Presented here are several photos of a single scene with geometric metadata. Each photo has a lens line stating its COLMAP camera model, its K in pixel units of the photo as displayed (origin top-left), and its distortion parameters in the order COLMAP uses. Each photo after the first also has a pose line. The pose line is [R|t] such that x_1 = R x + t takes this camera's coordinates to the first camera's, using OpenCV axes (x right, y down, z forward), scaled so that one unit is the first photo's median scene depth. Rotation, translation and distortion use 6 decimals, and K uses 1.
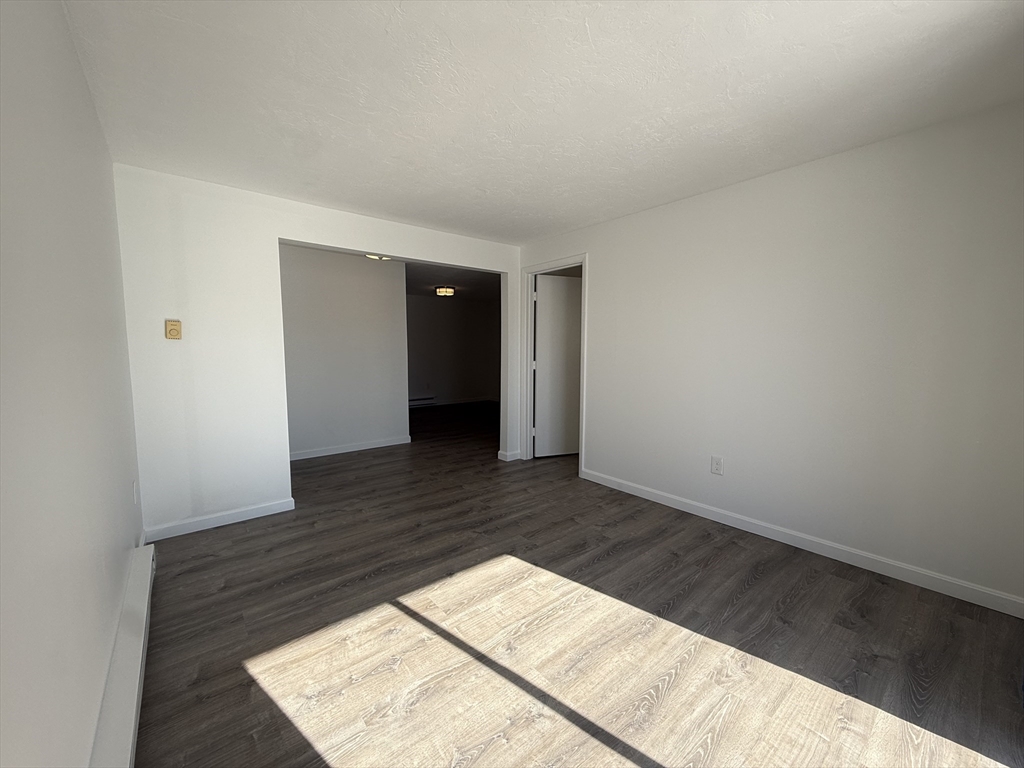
lens RADIAL K [[405.8, 0, 511.1], [0, 405.8, 384.3], [0, 0, 1]] dist [0.001303, 0.000283]
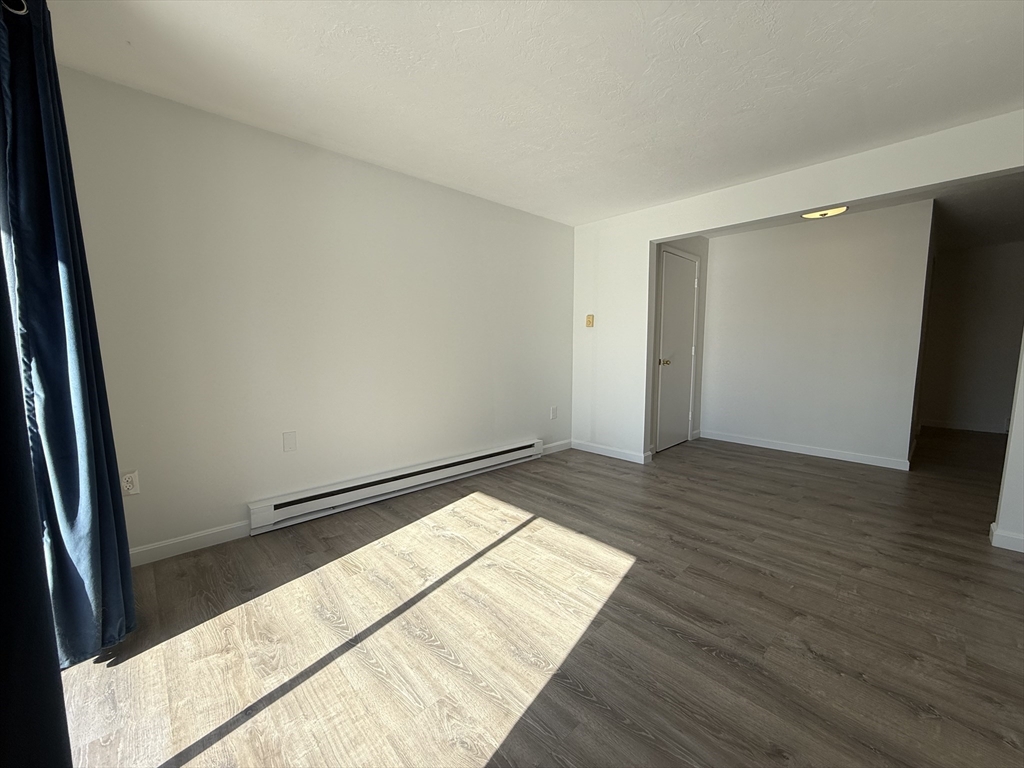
lens RADIAL K [[405.8, 0, 512.0], [0, 405.8, 389.1], [0, 0, 1]] dist [0.001303, 0.000283]
pose [[0.065846, 0.108089, -0.991958, 0.936710], [-0.084673, 0.991135, 0.102379, -0.010686], [0.994231, 0.077250, 0.074414, 0.750277]]
